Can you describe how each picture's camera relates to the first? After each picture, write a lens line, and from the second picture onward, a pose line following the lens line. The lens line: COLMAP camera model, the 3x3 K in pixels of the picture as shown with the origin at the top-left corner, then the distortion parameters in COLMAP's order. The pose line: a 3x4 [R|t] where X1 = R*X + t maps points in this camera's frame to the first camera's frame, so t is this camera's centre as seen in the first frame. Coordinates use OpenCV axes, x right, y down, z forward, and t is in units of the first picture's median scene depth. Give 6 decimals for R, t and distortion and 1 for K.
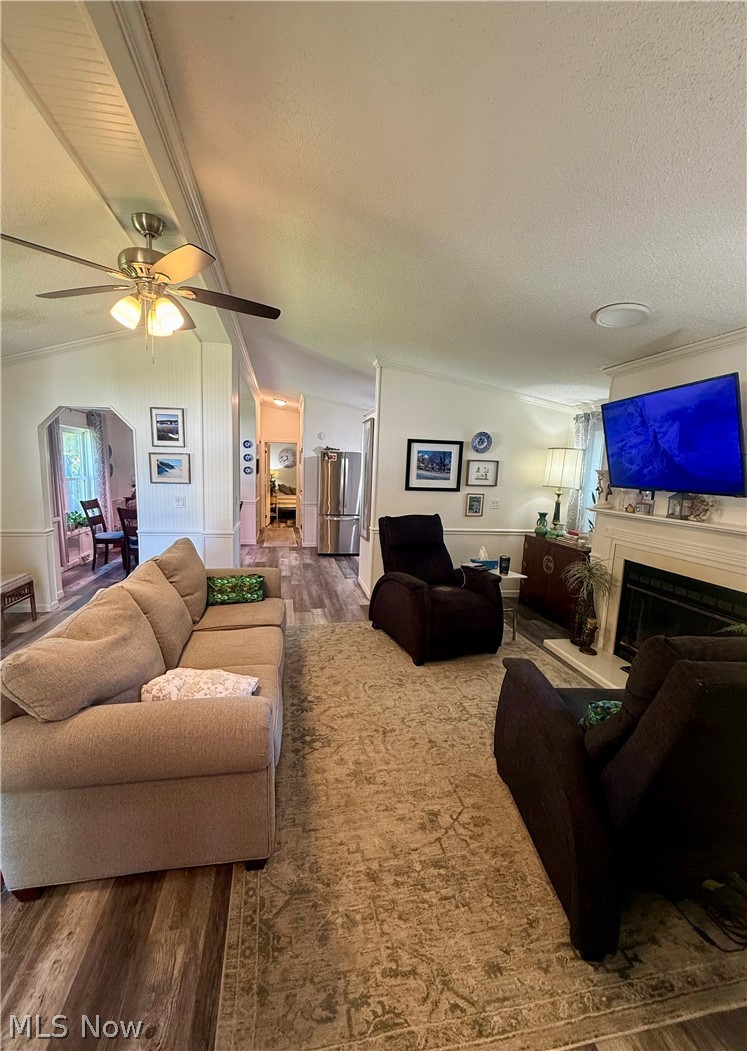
lens RADIAL K [[424.5, 0, 368.0], [0, 424.5, 528.2], [0, 0, 1]] dist [-0.001780, -0.000047]
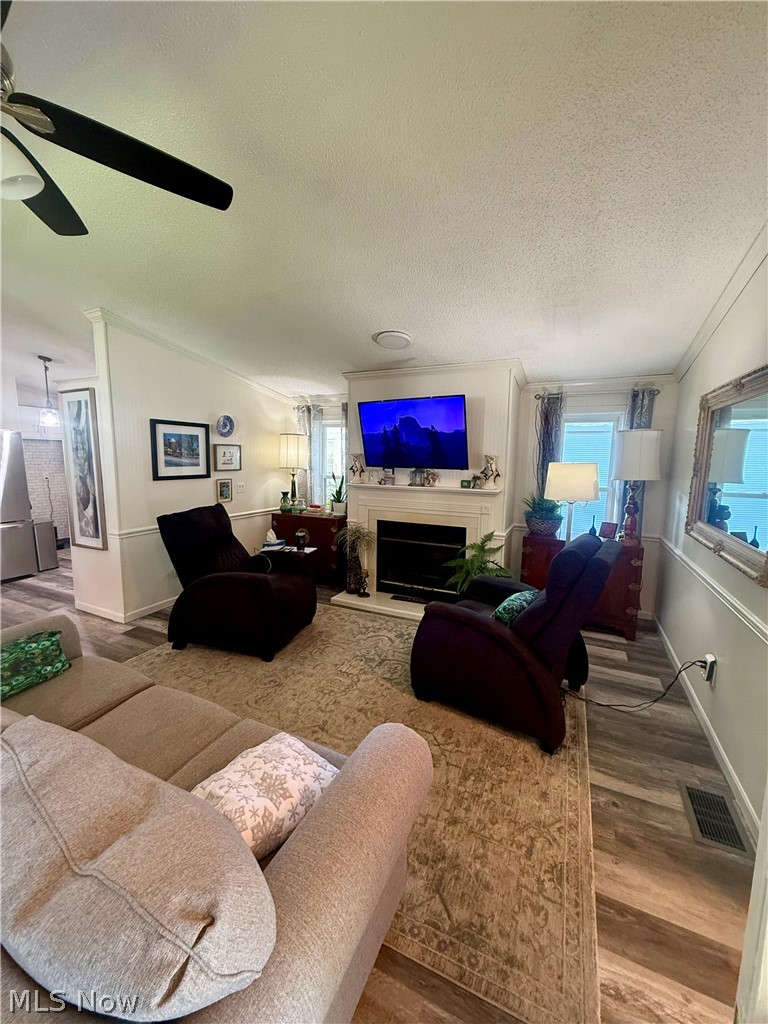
lens RADIAL K [[405.1, 0, 385.2], [0, 405.1, 510.2], [0, 0, 1]] dist [-0.000451, 0.000101]
pose [[0.567814, -0.131924, 0.812517, -0.423399], [0.120190, 0.989783, 0.076713, -0.051916], [-0.814335, 0.054098, 0.577868, 0.235355]]
